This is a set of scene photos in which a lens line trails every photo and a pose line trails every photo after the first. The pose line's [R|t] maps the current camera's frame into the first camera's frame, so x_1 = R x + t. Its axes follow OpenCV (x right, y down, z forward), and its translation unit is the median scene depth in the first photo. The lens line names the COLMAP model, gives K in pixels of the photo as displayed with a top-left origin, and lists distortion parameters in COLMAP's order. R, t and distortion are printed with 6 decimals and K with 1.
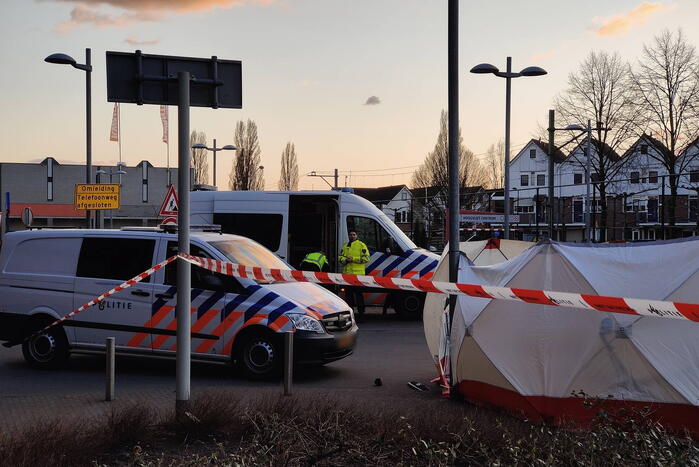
lens RADIAL K [[1058.6, 0, 349.5], [0, 1058.6, 233.5], [0, 0, 1]] dist [0.116101, 0.055860]
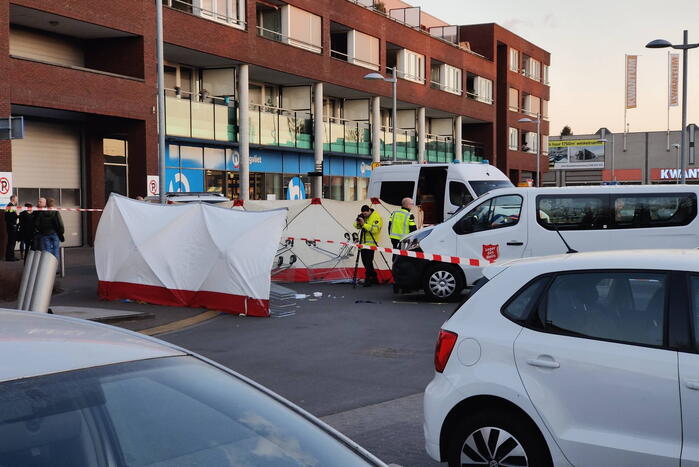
lens RADIAL K [[1056.4, 0, 349.5], [0, 1056.4, 233.5], [0, 0, 1]] dist [0.141073, -0.166718]
pose [[0.674793, 0.017281, -0.737805, 0.904132], [0.009011, 0.999458, 0.031652, 0.006155], [0.737952, -0.028007, 0.674272, -0.004159]]
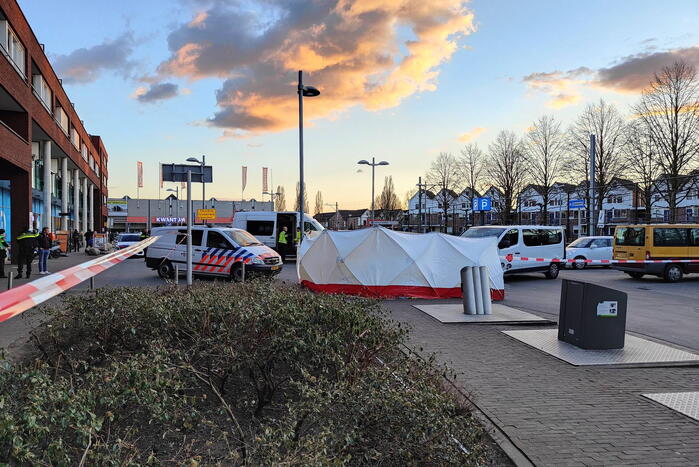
lens RADIAL K [[465.9, 0, 345.6], [0, 465.9, 230.1], [0, 0, 1]] dist [0.009362, -0.000606]
pose [[0.999881, -0.002081, -0.015276, 0.124446], [0.002088, 0.999998, 0.000431, 0.004074], [0.015275, -0.000463, 0.999883, -0.109140]]
